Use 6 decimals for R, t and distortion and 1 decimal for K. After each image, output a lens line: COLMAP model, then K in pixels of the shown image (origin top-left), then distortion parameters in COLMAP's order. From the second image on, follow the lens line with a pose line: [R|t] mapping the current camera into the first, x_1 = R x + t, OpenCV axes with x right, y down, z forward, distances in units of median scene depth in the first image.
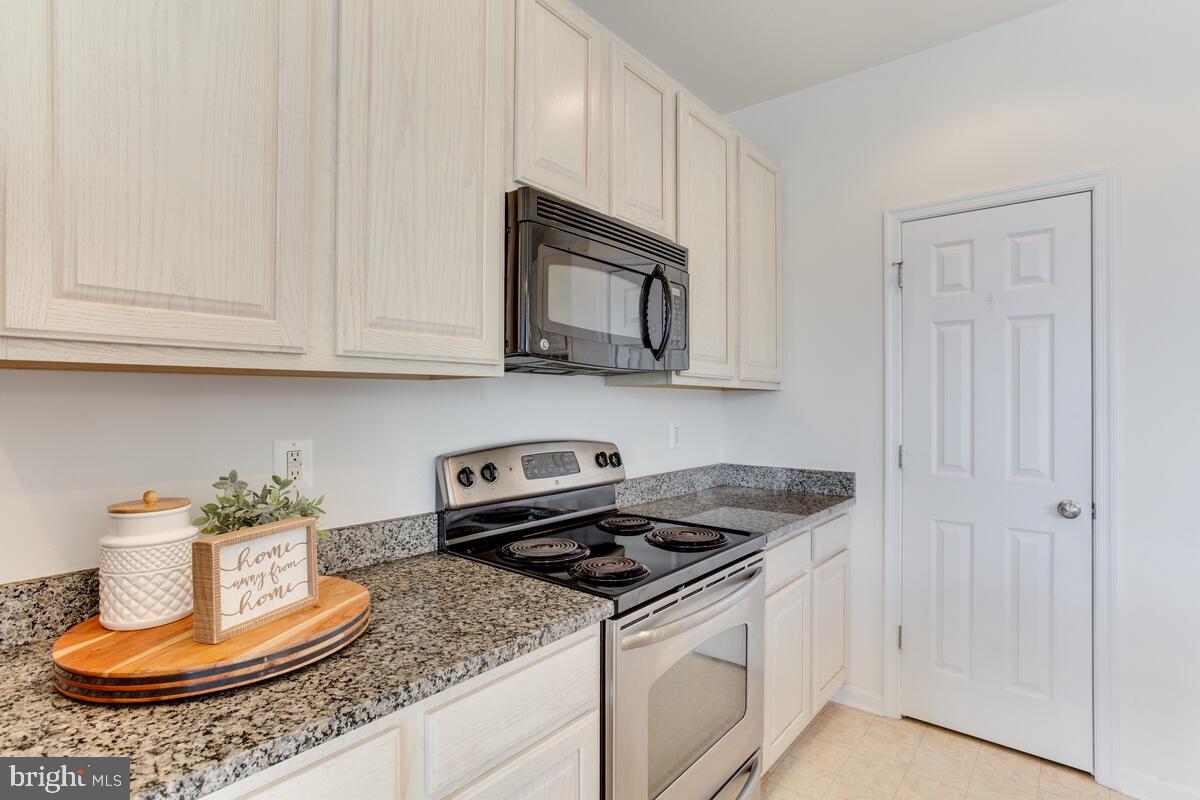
lens RADIAL K [[583.0, 0, 589.5], [0, 583.0, 403.0], [0, 0, 1]] dist [-0.047627, 0.023955]
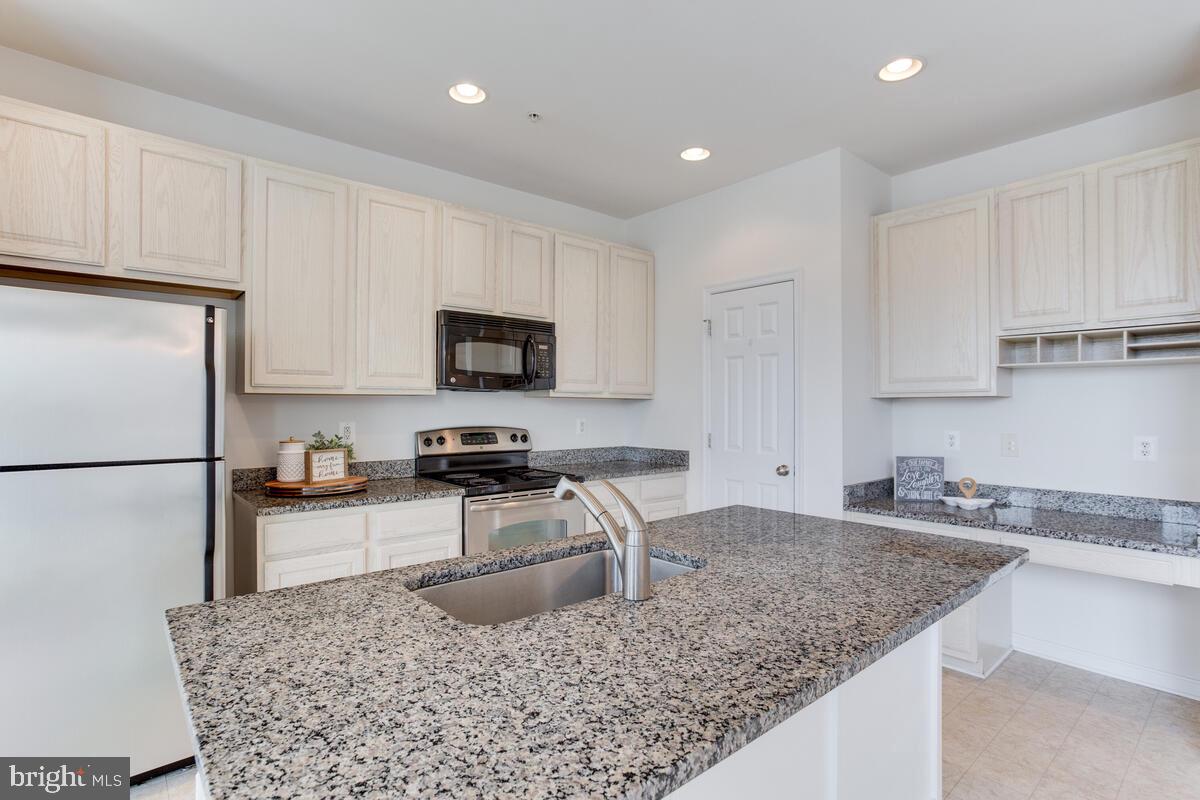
lens RADIAL K [[583.0, 0, 588.3], [0, 583.0, 393.0], [0, 0, 1]] dist [-0.047627, 0.023955]
pose [[0.986877, -0.002275, -0.161458, 0.580925], [-0.001845, 0.999677, -0.025362, 0.003822], [0.161463, 0.025327, 0.986554, -0.806259]]
